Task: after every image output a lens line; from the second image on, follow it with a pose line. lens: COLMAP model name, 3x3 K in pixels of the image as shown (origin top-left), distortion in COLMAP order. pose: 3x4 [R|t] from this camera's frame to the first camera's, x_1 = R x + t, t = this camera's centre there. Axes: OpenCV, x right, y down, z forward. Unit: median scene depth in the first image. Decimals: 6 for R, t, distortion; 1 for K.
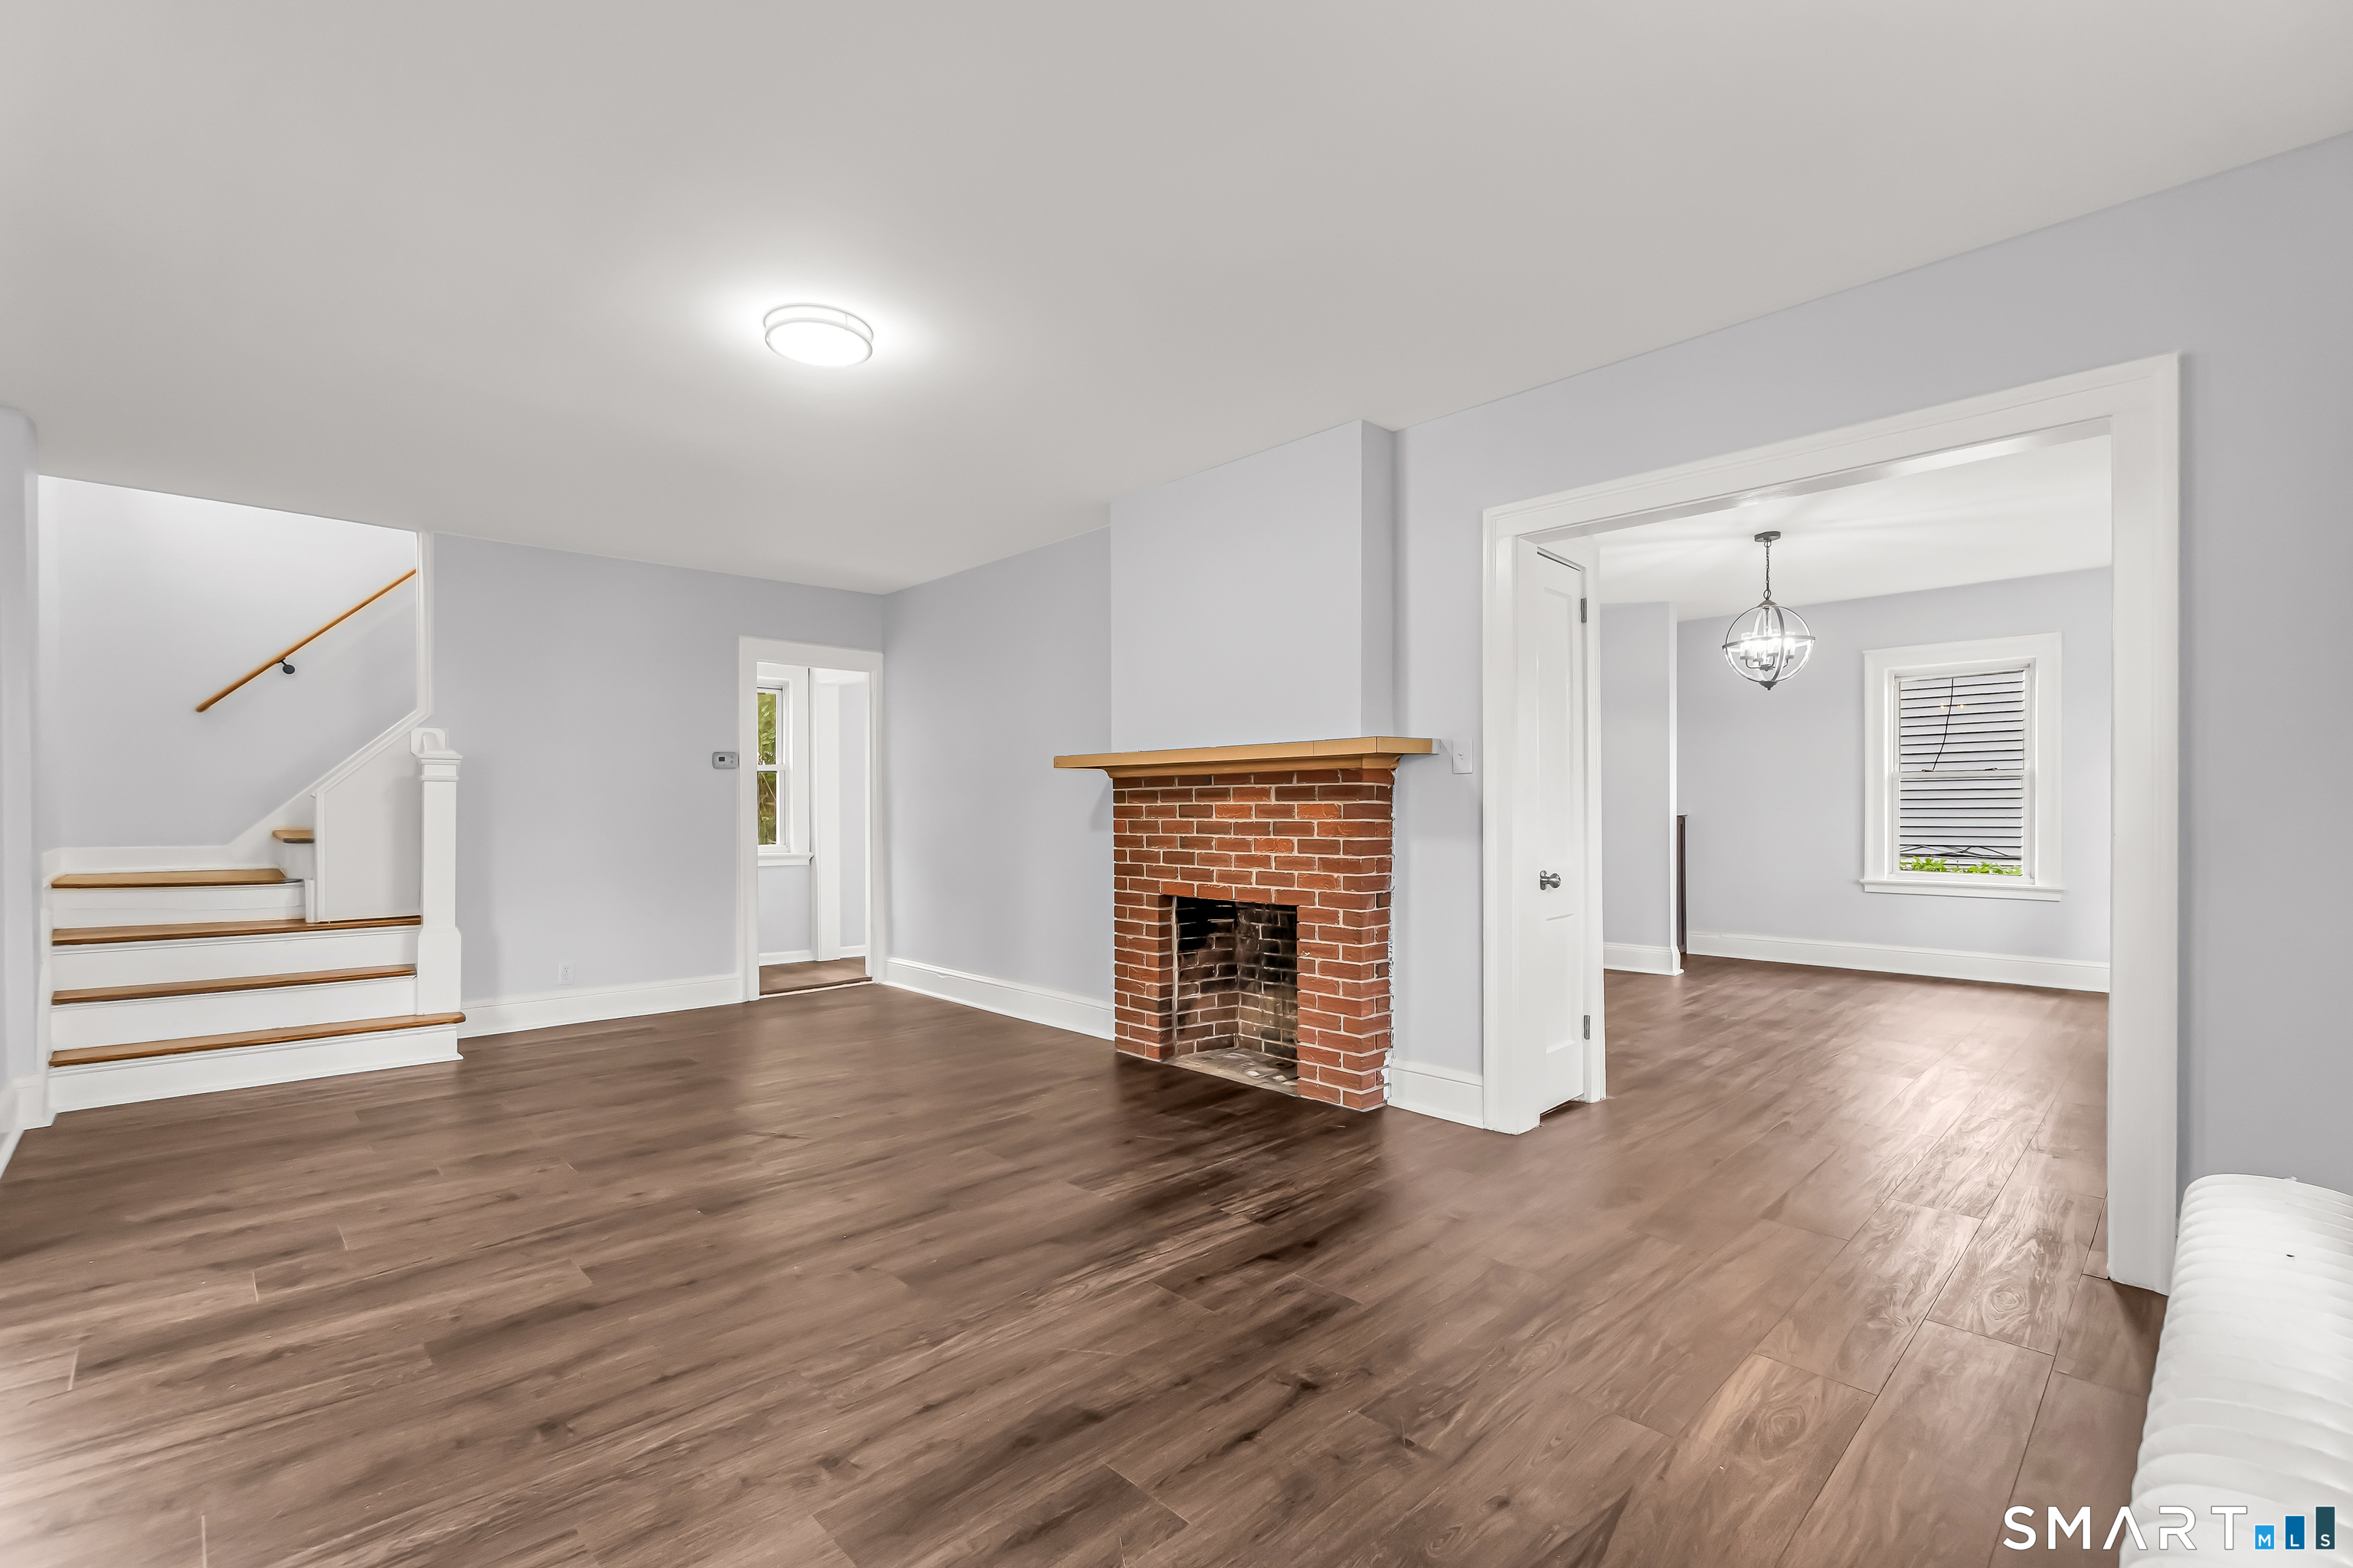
lens RADIAL K [[1027.7, 0, 1168.7], [0, 1027.7, 814.9], [0, 0, 1]] dist [-0.003996, -0.000256]
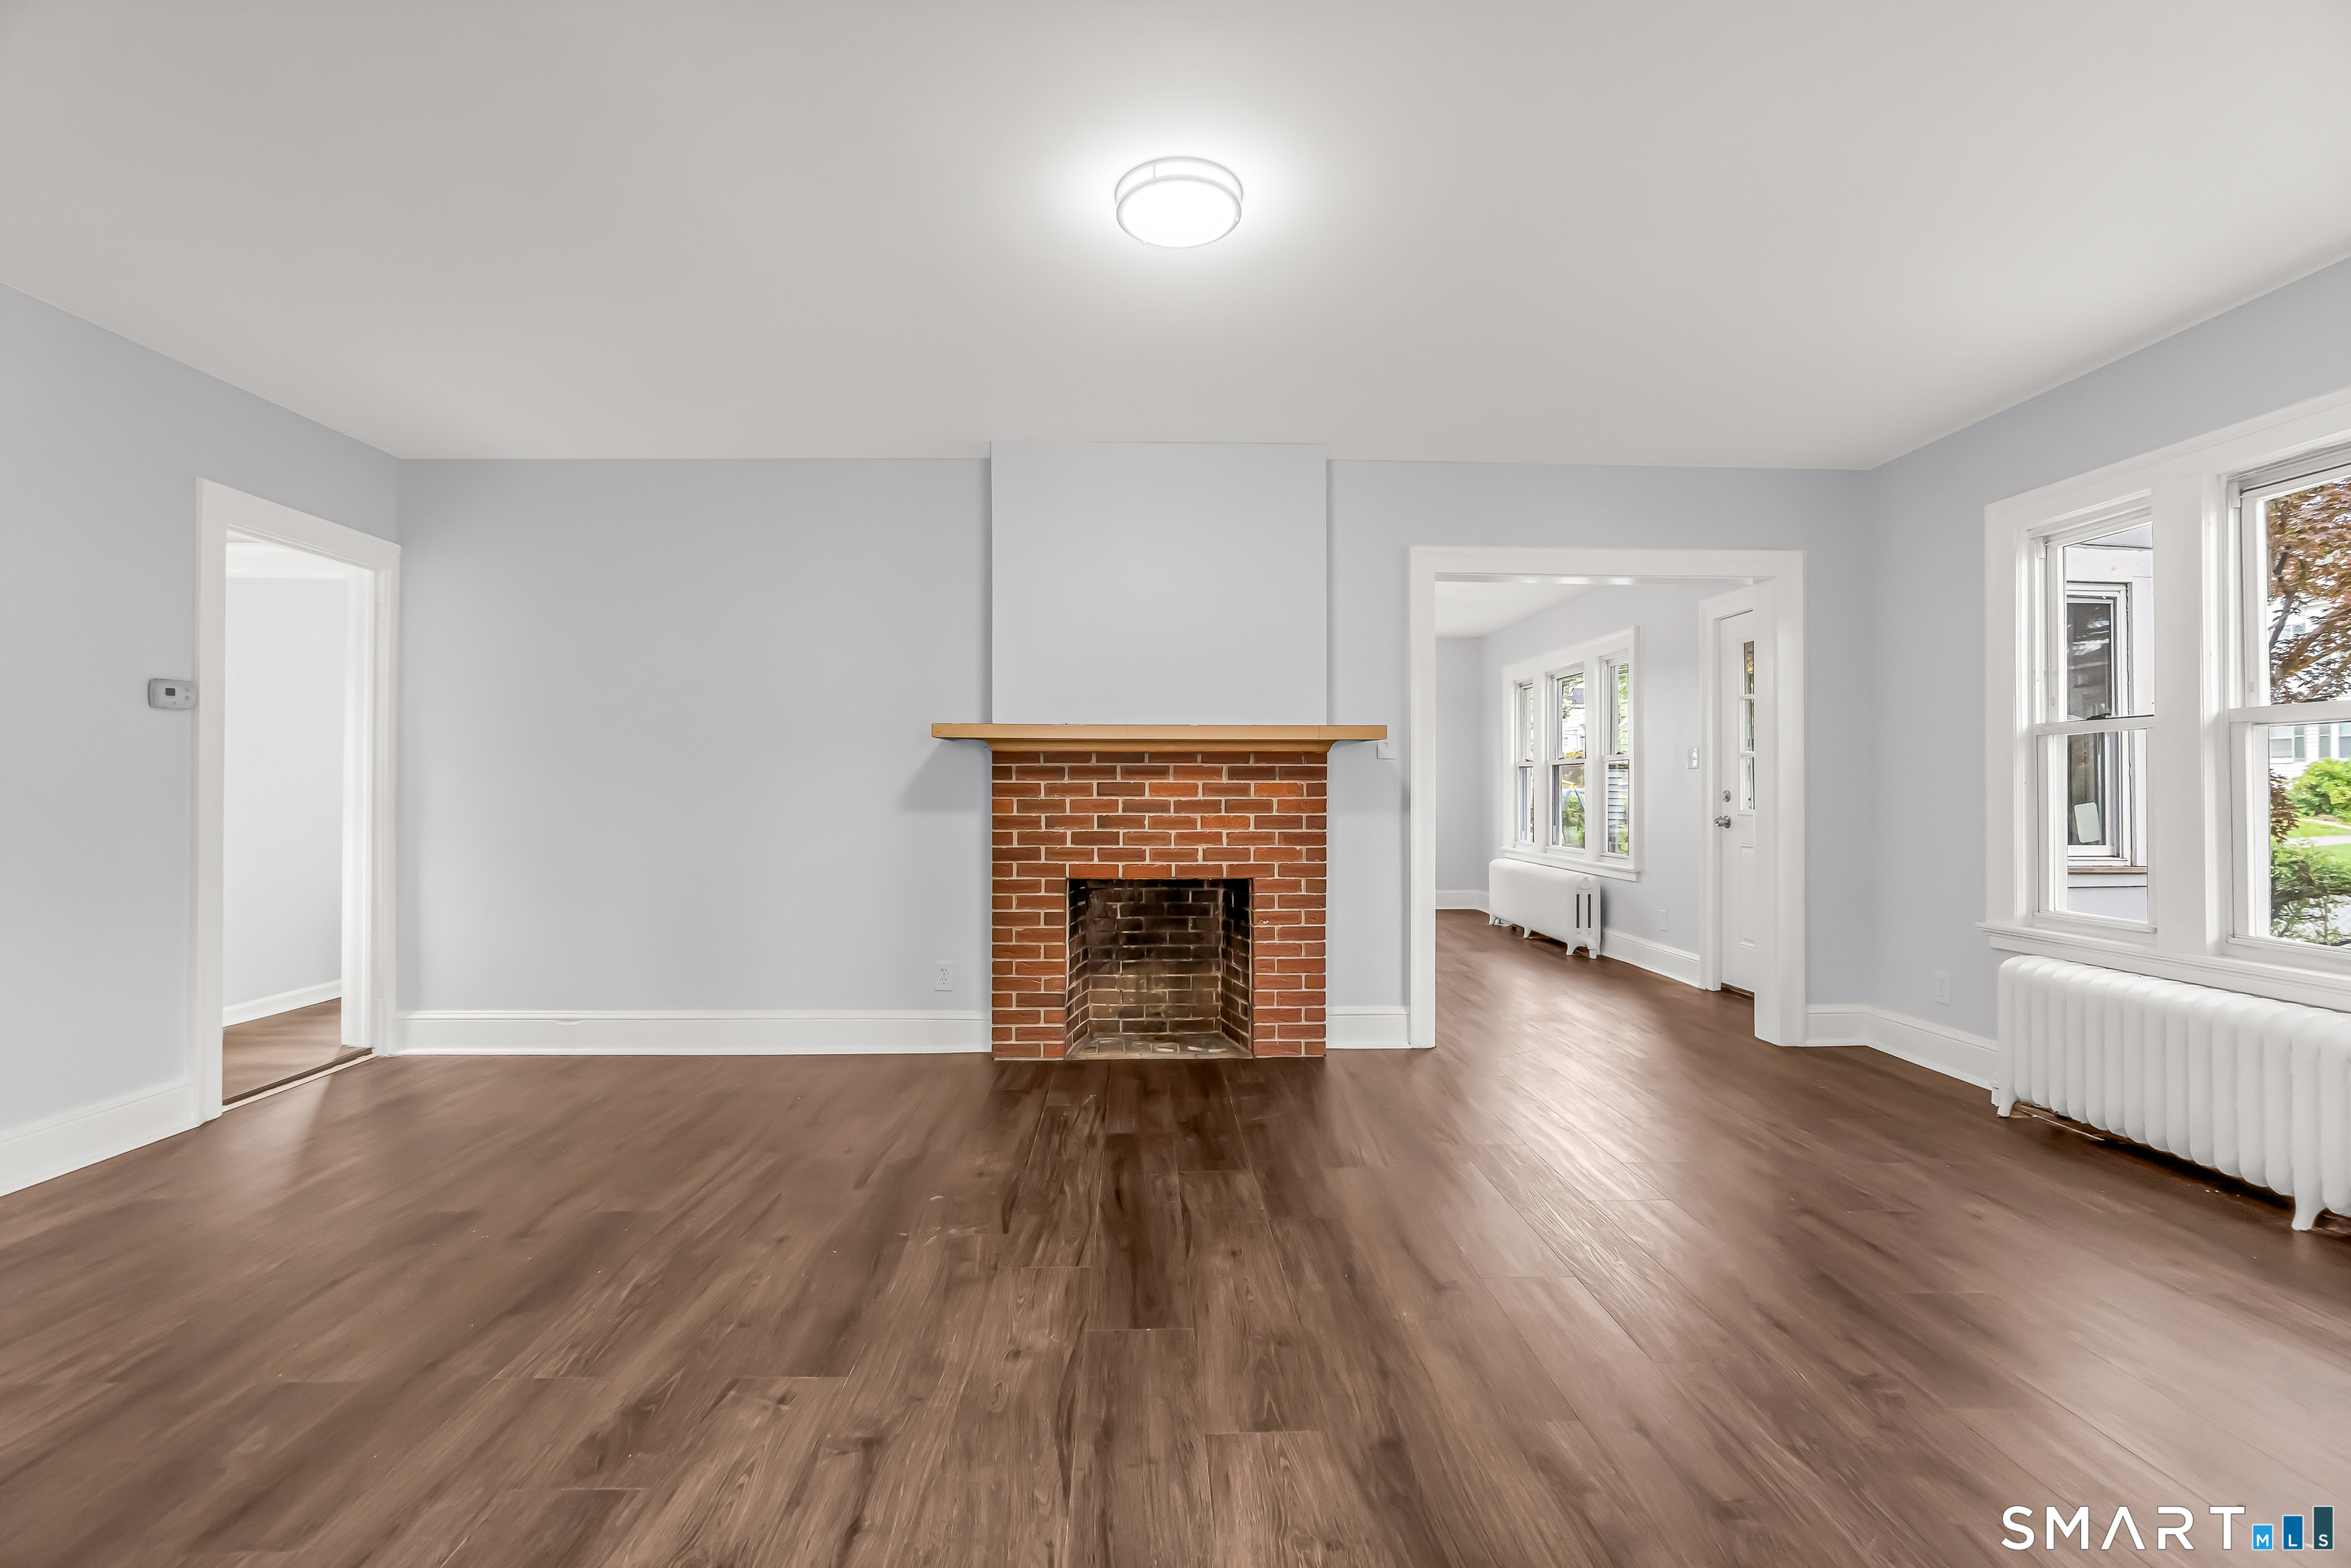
lens RADIAL K [[1014.3, 0, 1168.3], [0, 1014.3, 782.6], [0, 0, 1]] dist [-0.004116, 0.000003]
pose [[0.674982, 0.008407, 0.737786, -0.686086], [0.000370, 0.999931, -0.011733, 0.001444], [-0.737834, 0.008193, 0.674932, 0.343107]]
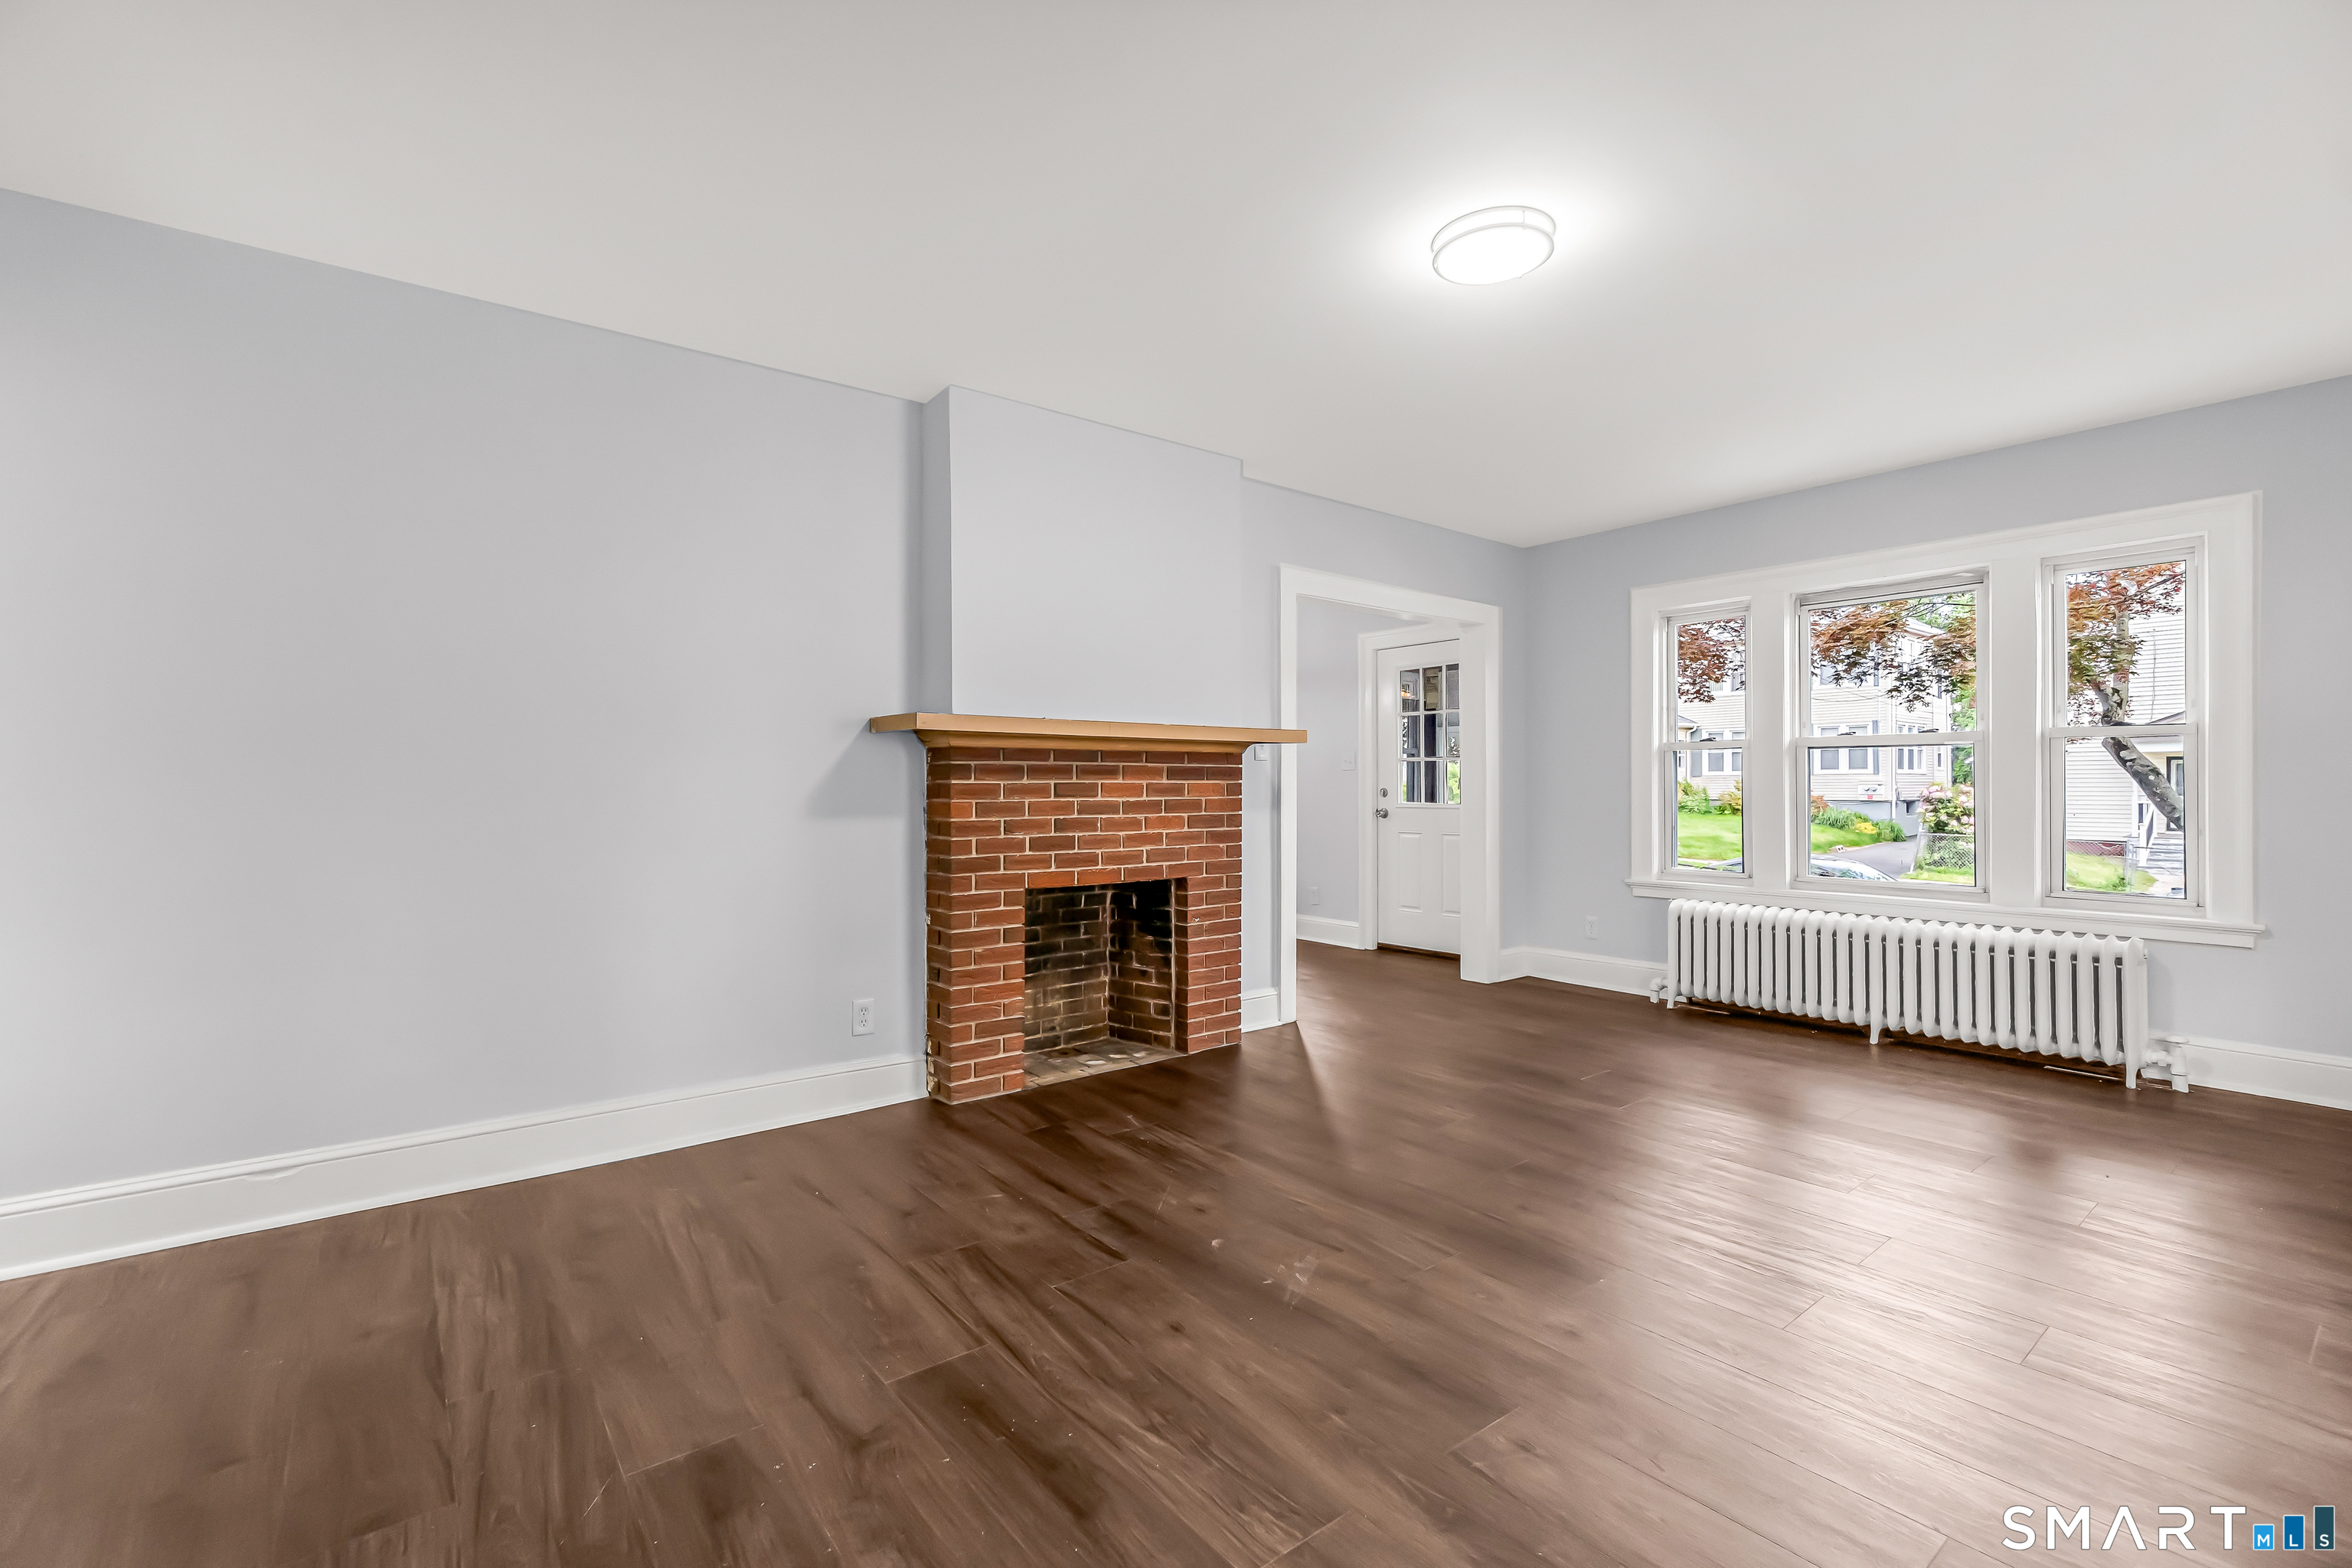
lens RADIAL K [[1014.8, 0, 1168.8], [0, 1014.8, 782.6], [0, 0, 1]] dist [-0.004116, 0.000003]
pose [[0.114594, 0.005533, 0.993397, -0.901370], [0.006414, 0.999960, -0.006309, -0.004170], [-0.993392, 0.007095, 0.114554, 0.865951]]
